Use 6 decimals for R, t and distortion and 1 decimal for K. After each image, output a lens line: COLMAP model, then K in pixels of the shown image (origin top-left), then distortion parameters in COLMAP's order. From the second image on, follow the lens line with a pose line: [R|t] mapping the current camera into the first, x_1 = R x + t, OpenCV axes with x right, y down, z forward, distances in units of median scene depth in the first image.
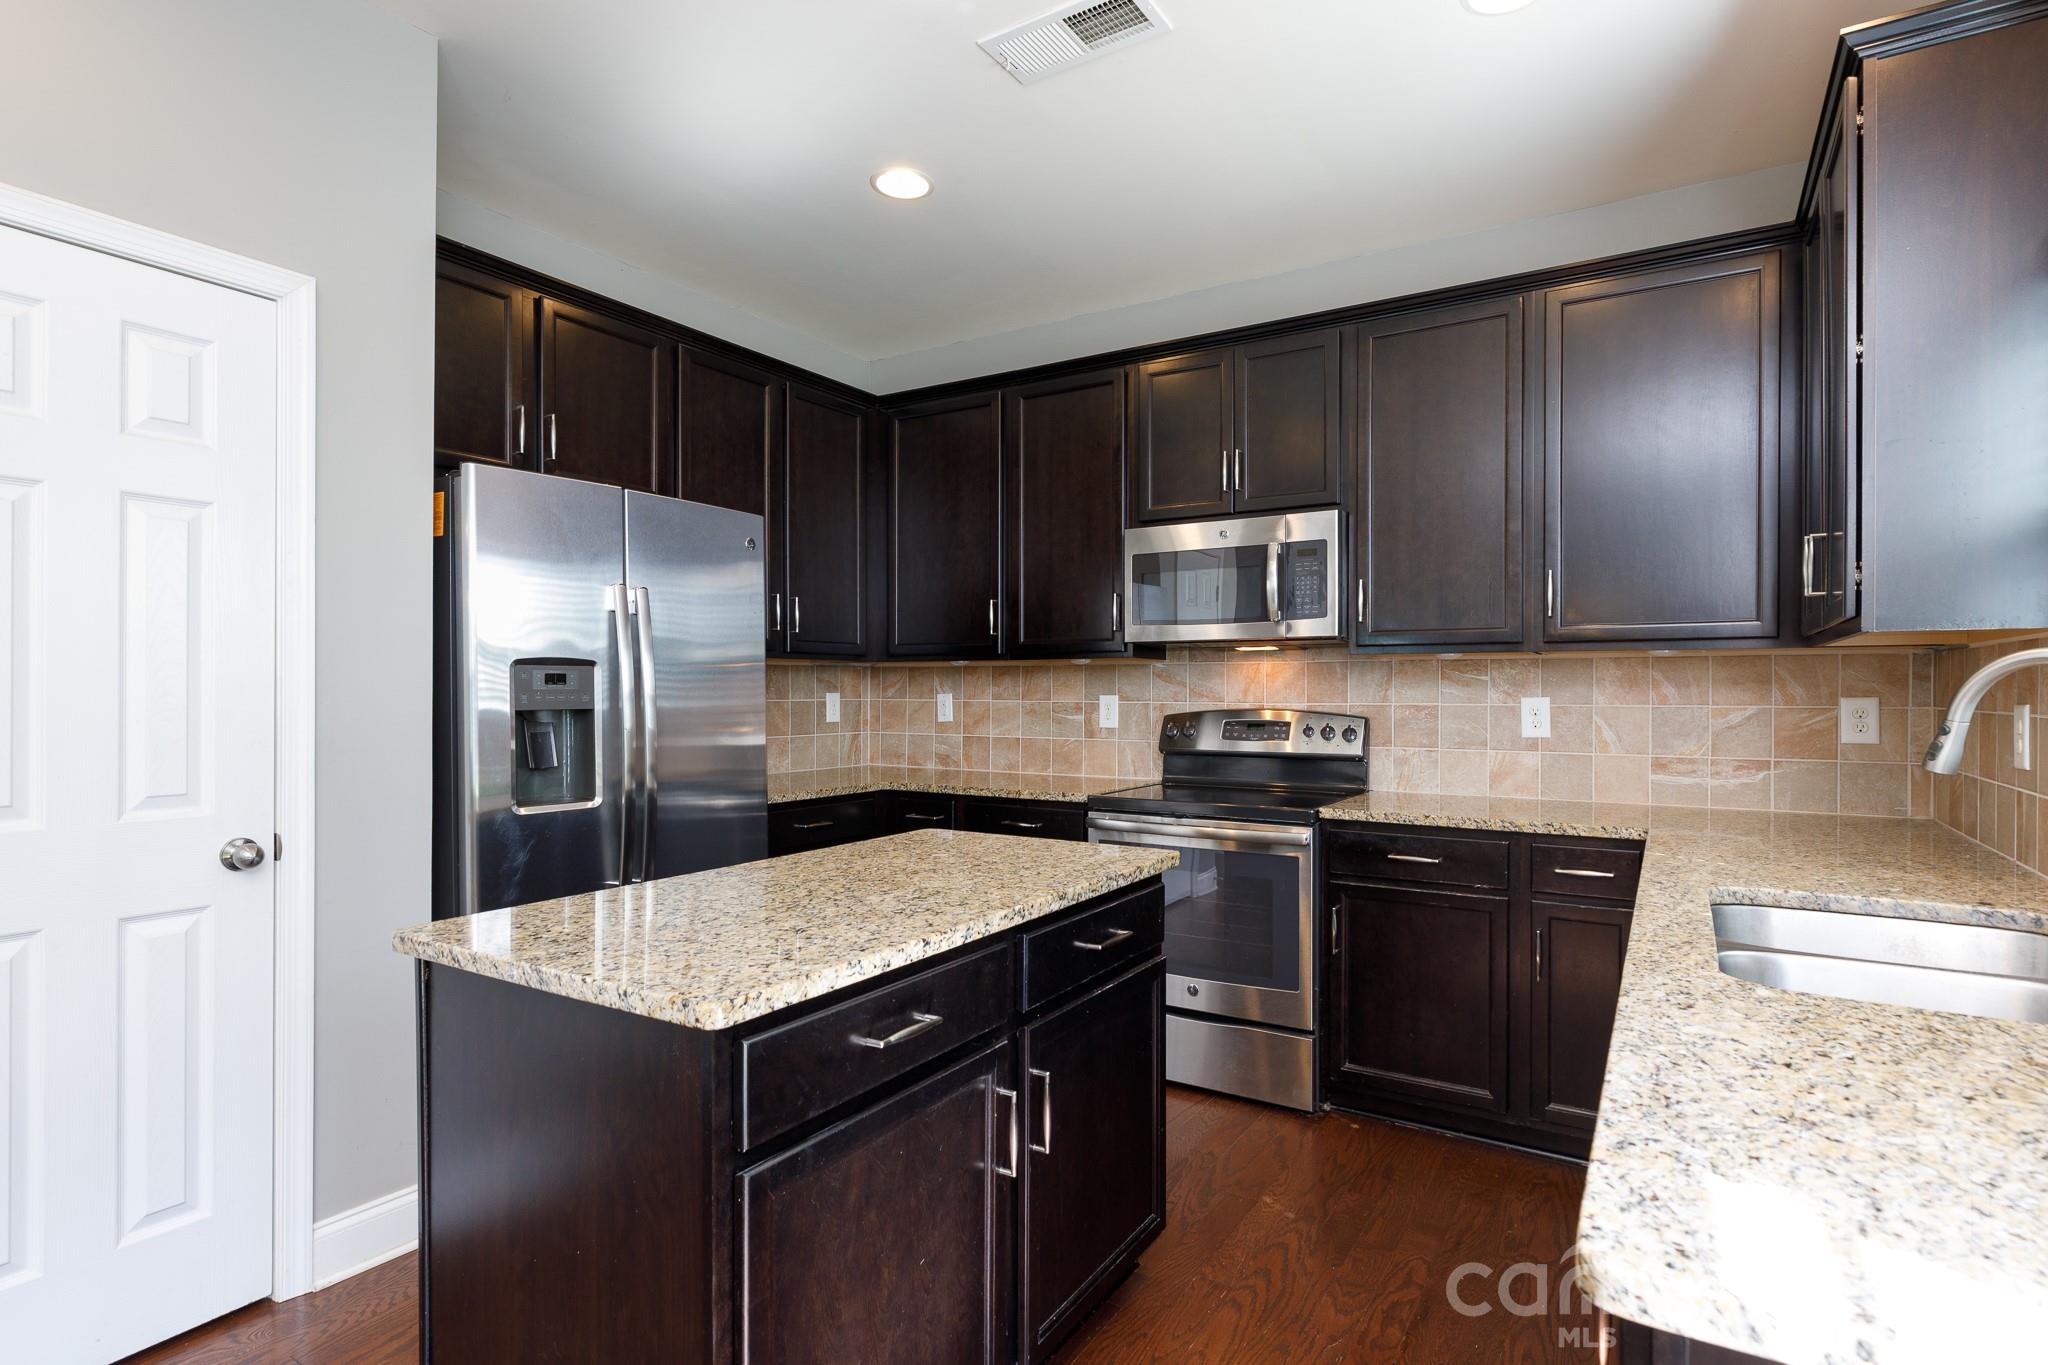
lens RADIAL K [[1025.3, 0, 1038.2], [0, 1025.3, 693.5], [0, 0, 1]] dist [-0.001984, 0.001957]
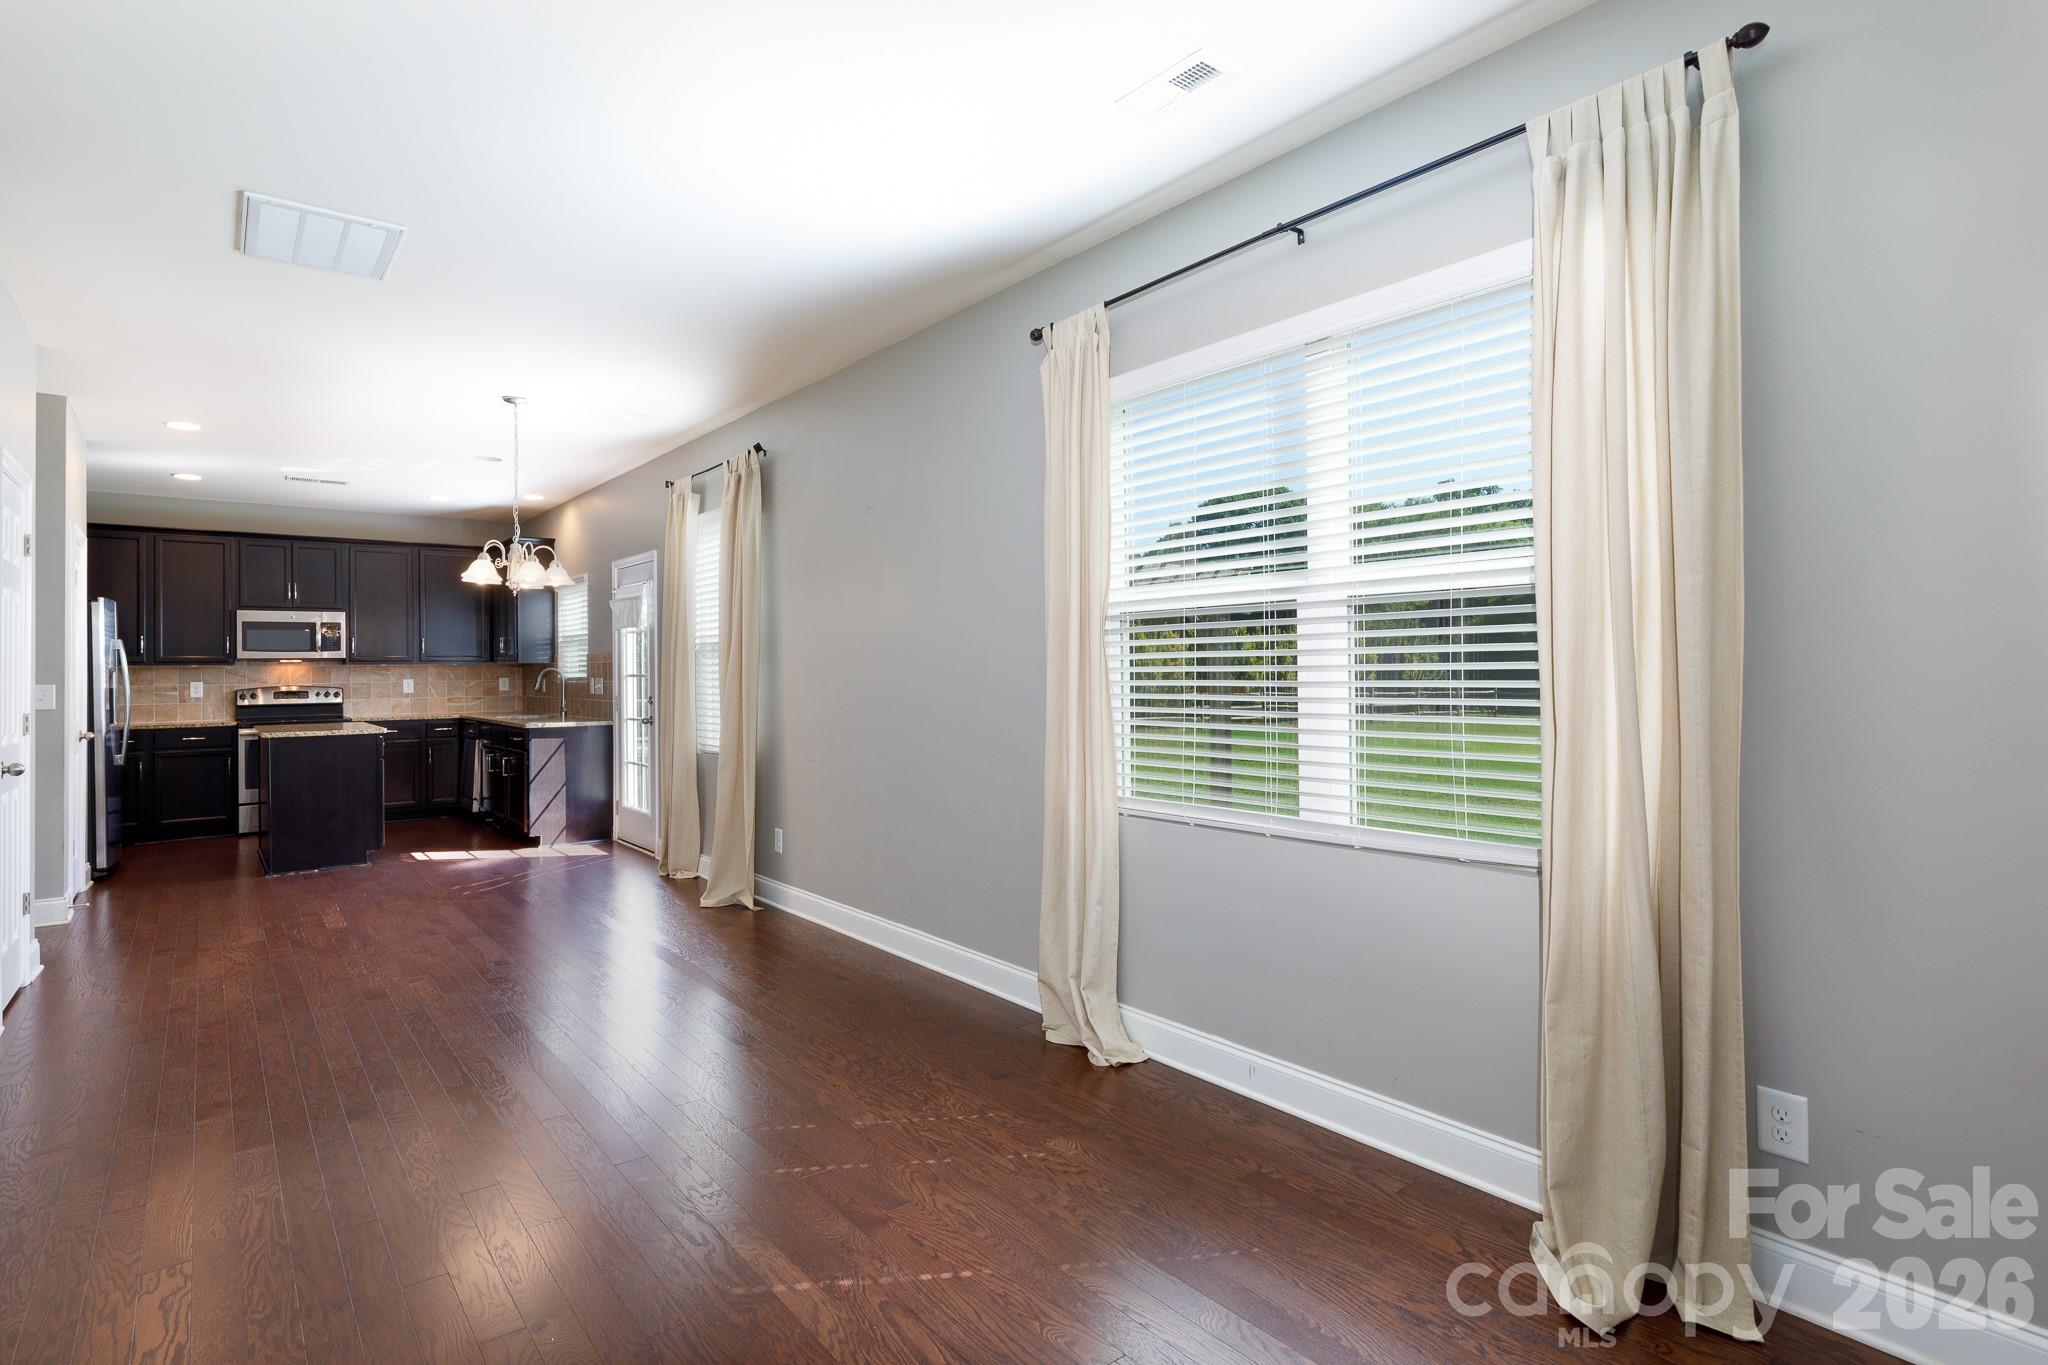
lens RADIAL K [[1025.3, 0, 1018.3], [0, 1025.3, 659.9], [0, 0, 1]] dist [-0.001984, 0.001957]
pose [[0.334937, 0.002743, 0.942237, -1.863163], [0.015783, 0.999839, -0.008521, 0.001624], [-0.942108, 0.017725, 0.334839, -1.783669]]
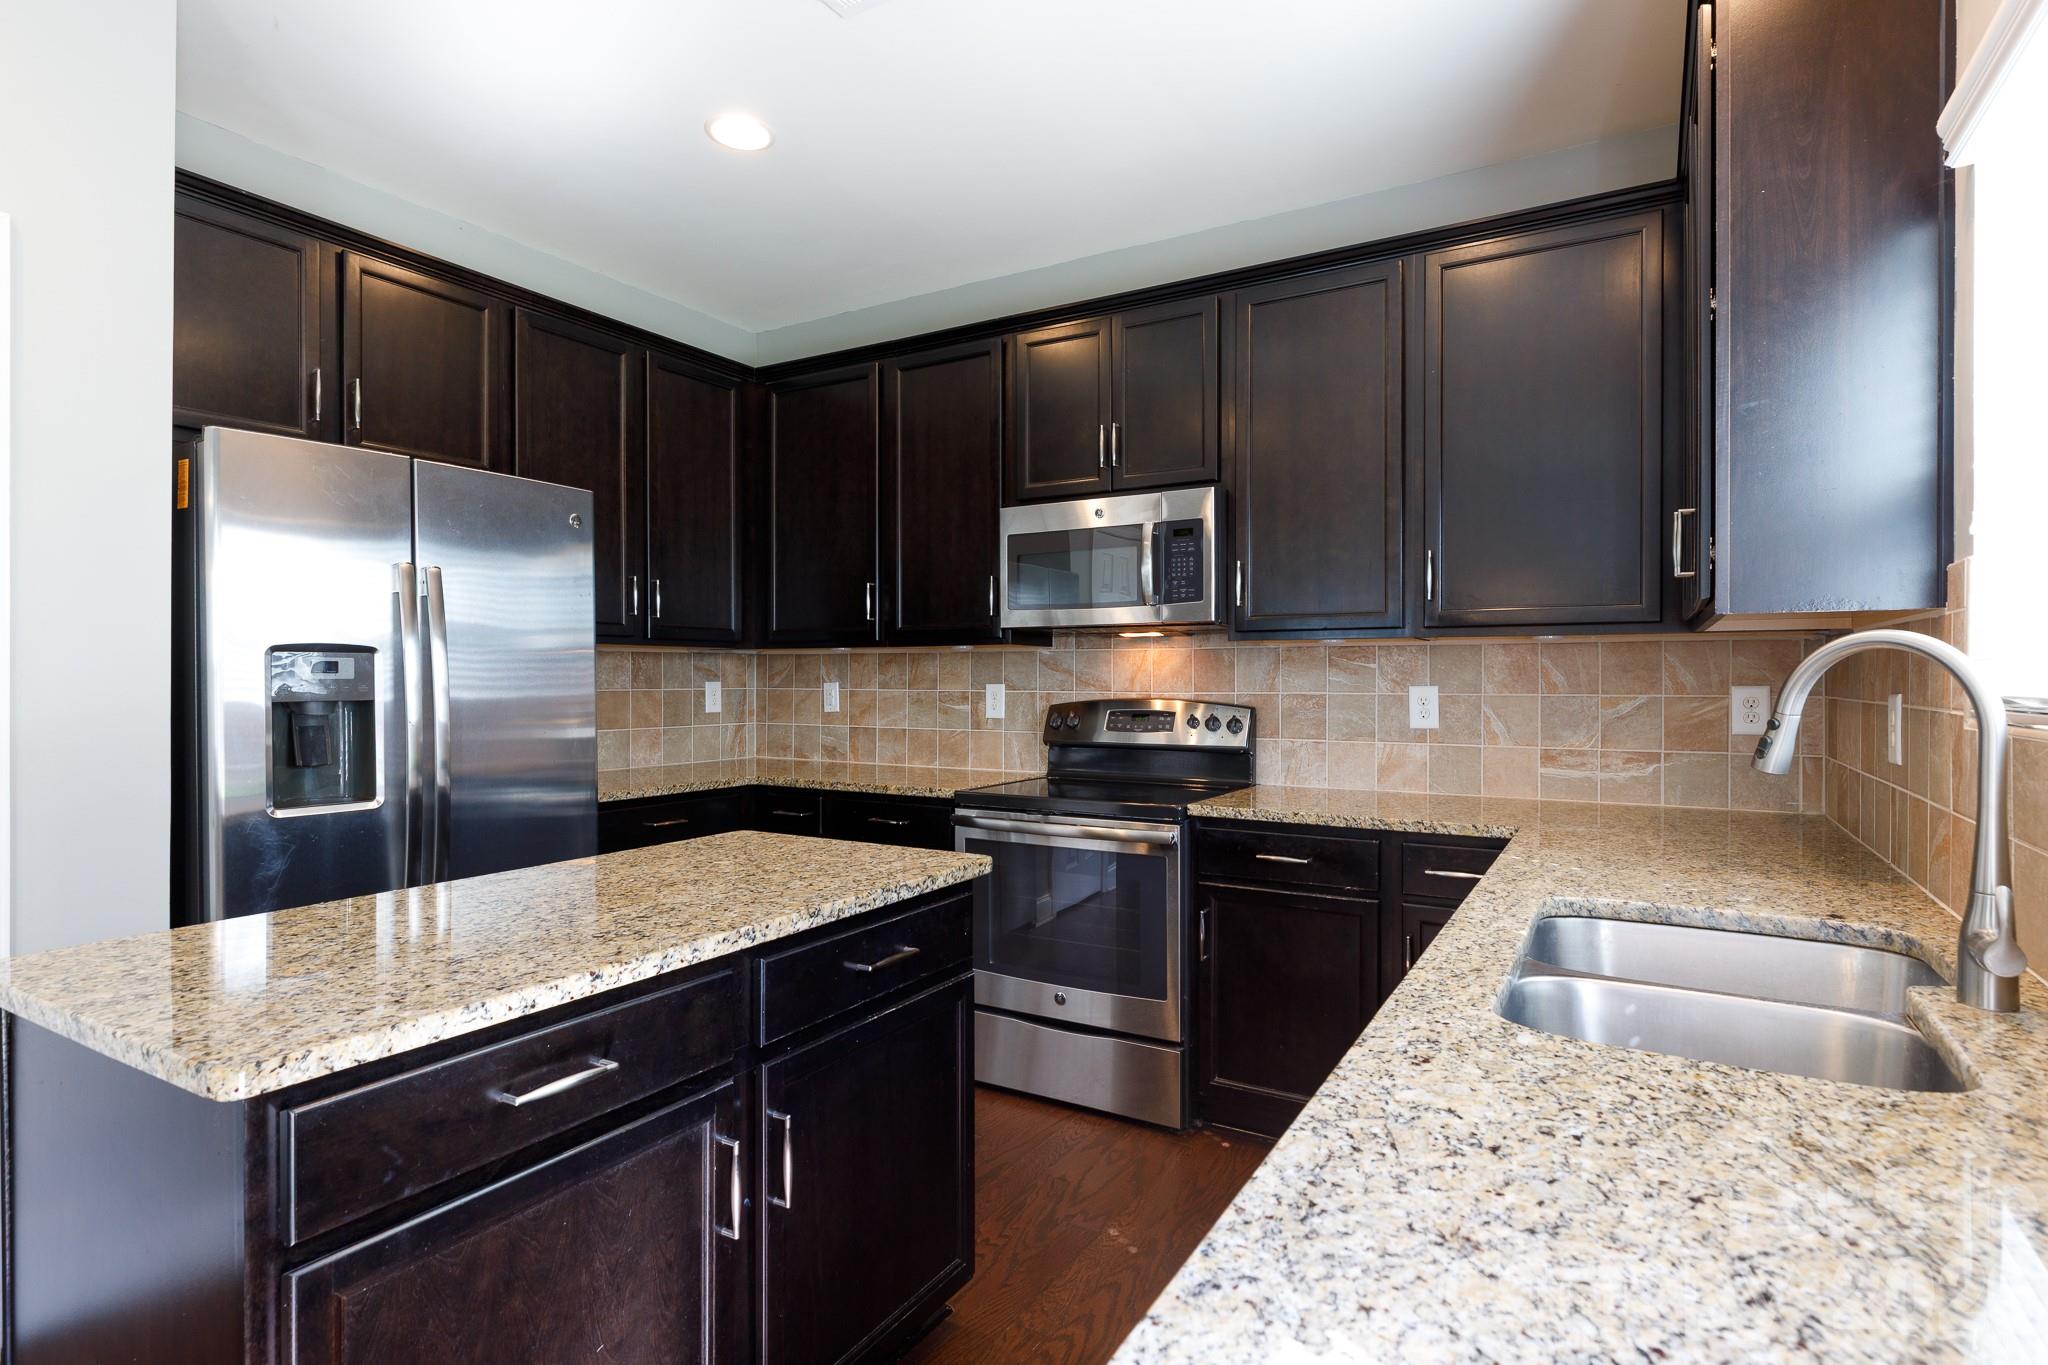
lens RADIAL K [[1025.3, 0, 1037.0], [0, 1025.3, 681.2], [0, 0, 1]] dist [-0.001984, 0.001957]
pose [[0.999679, -0.000789, 0.025306, 0.115753], [0.000799, 1.000000, -0.000403, -0.000560], [-0.025305, 0.000423, 0.999680, 0.068872]]
